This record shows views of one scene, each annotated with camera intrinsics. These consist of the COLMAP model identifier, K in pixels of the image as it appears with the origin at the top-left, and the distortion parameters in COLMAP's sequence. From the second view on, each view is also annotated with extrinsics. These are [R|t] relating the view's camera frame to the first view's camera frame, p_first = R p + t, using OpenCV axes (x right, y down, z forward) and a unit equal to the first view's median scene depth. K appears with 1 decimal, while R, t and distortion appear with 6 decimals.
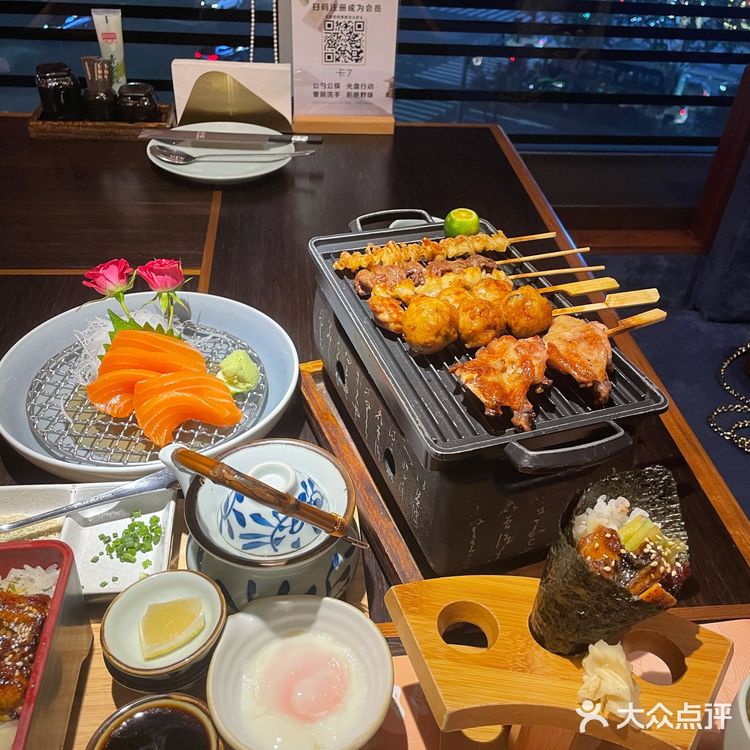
lens RADIAL K [[782.4, 0, 375.0], [0, 782.4, 375.0], [0, 0, 1]] dist [0.000945, -0.004381]
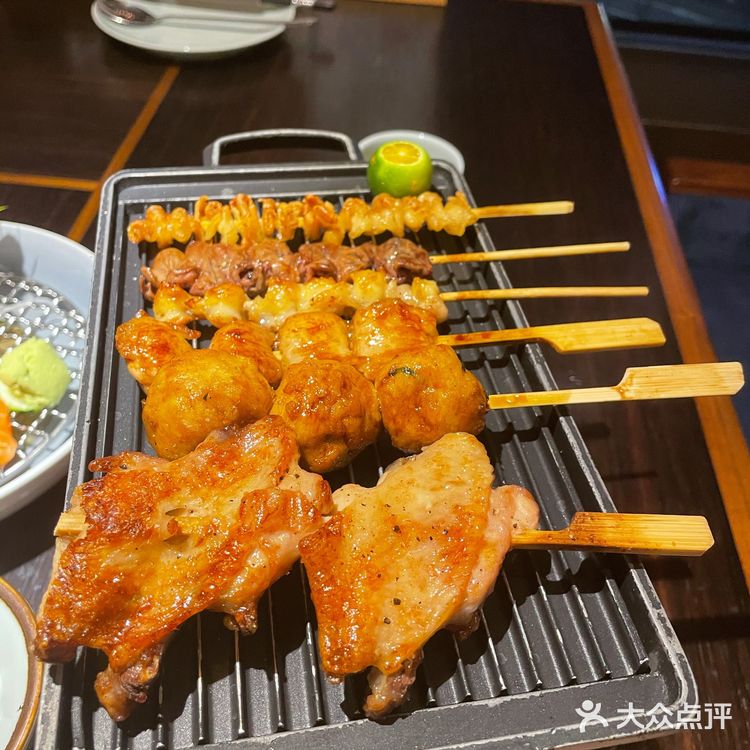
lens RADIAL K [[782.4, 0, 375.0], [0, 782.4, 375.0], [0, 0, 1]] dist [0.000945, -0.004381]
pose [[0.985300, 0.126841, -0.114435, 0.180569], [-0.109720, 0.983300, 0.145198, -0.135192], [0.130941, -0.130508, 0.982762, 0.462772]]
